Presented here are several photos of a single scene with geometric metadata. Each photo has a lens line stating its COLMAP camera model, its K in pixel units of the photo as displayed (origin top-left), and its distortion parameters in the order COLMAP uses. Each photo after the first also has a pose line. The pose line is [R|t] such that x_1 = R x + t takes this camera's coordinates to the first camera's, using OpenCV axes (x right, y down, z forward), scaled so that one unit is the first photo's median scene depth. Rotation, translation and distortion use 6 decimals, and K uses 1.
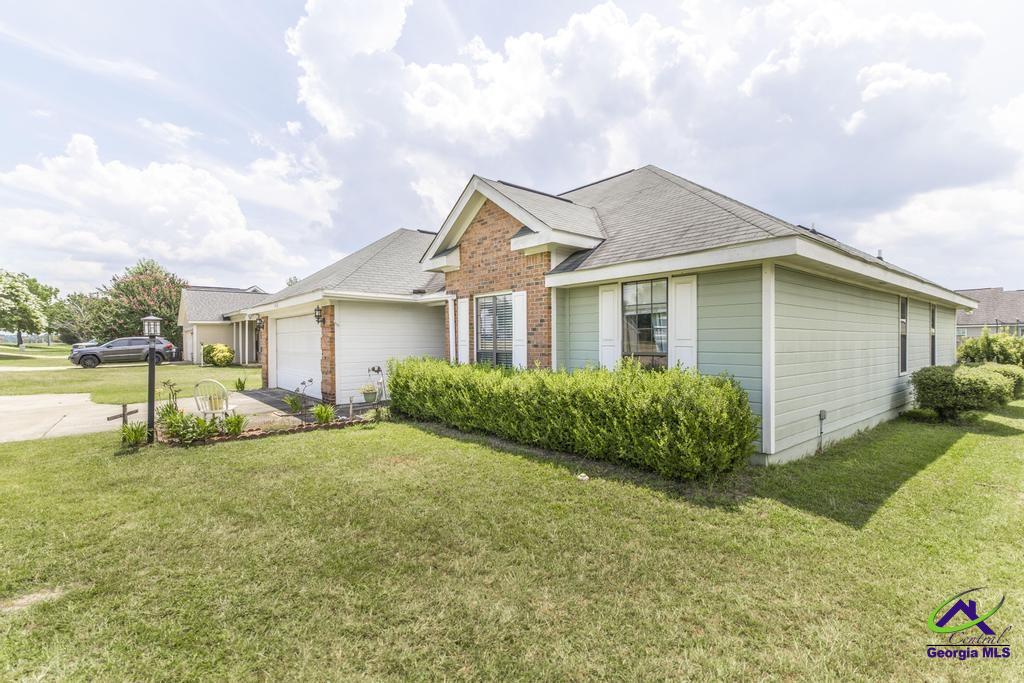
lens RADIAL K [[479.0, 0, 512.7], [0, 479.0, 340.7], [0, 0, 1]] dist [0.030023, 0.001984]
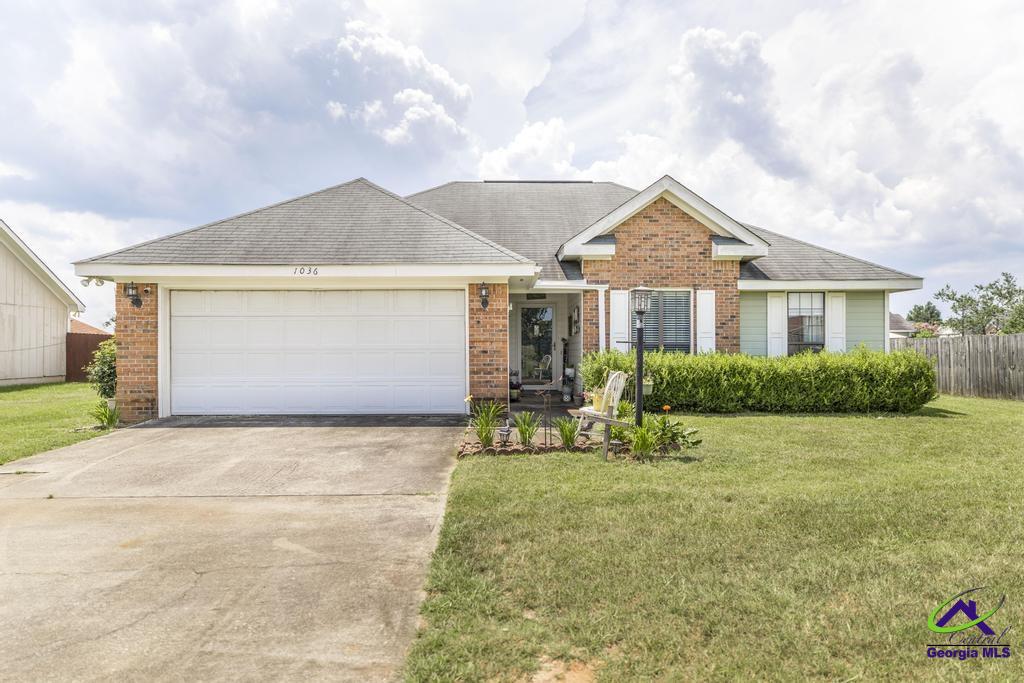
lens RADIAL K [[579.0, 0, 511.8], [0, 579.0, 347.5], [0, 0, 1]] dist [0.000910, -0.003036]
pose [[0.617402, 0.002715, 0.786643, -1.204578], [-0.000487, 0.999995, -0.003070, 0.034078], [-0.786648, 0.001512, 0.617400, 0.453165]]
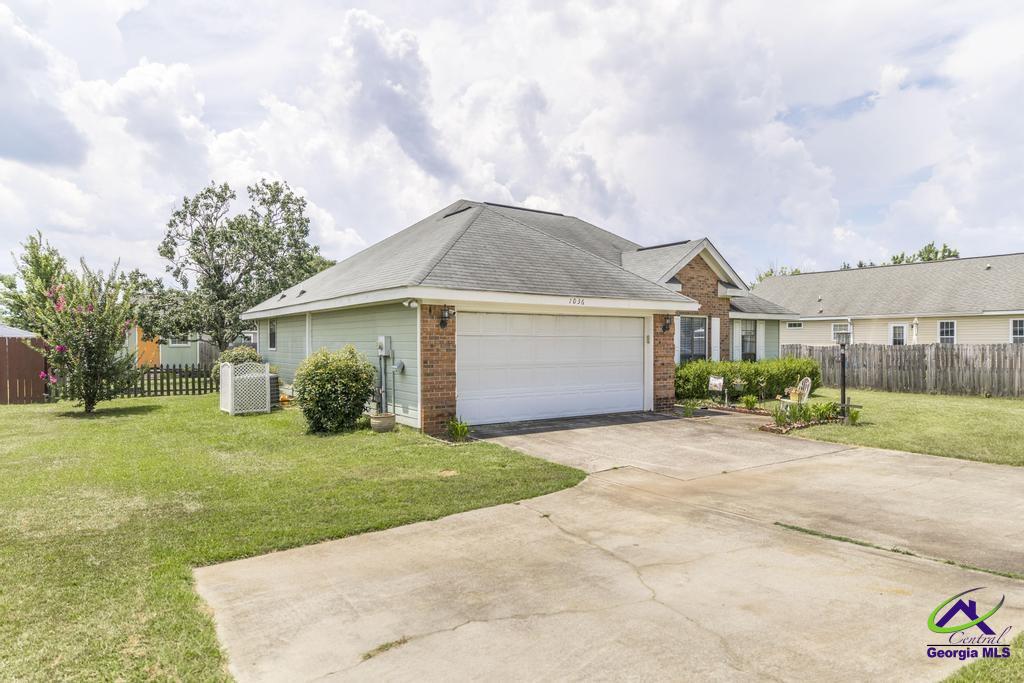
lens RADIAL K [[629.6, 0, 509.6], [0, 629.6, 339.1], [0, 0, 1]] dist [0.008582, 0.006097]
pose [[0.072249, 0.005274, 0.997373, -1.972539], [-0.005307, 0.999974, -0.004903, -0.012555], [-0.997372, -0.004939, 0.072275, 1.380000]]
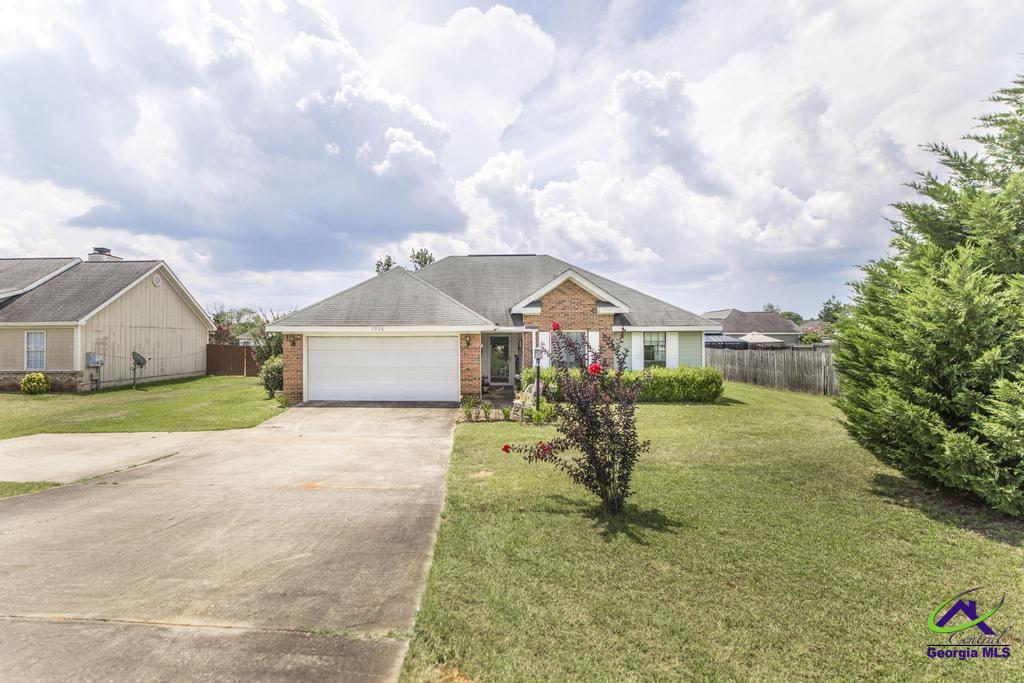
lens RADIAL K [[488.8, 0, 456.4], [0, 488.8, 344.8], [0, 0, 1]] dist [-0.010824, -0.000375]
pose [[0.671690, -0.010066, 0.740764, -1.683983], [-0.001439, 0.999888, 0.014892, -0.069719], [-0.740831, -0.011068, 0.671600, 0.039910]]
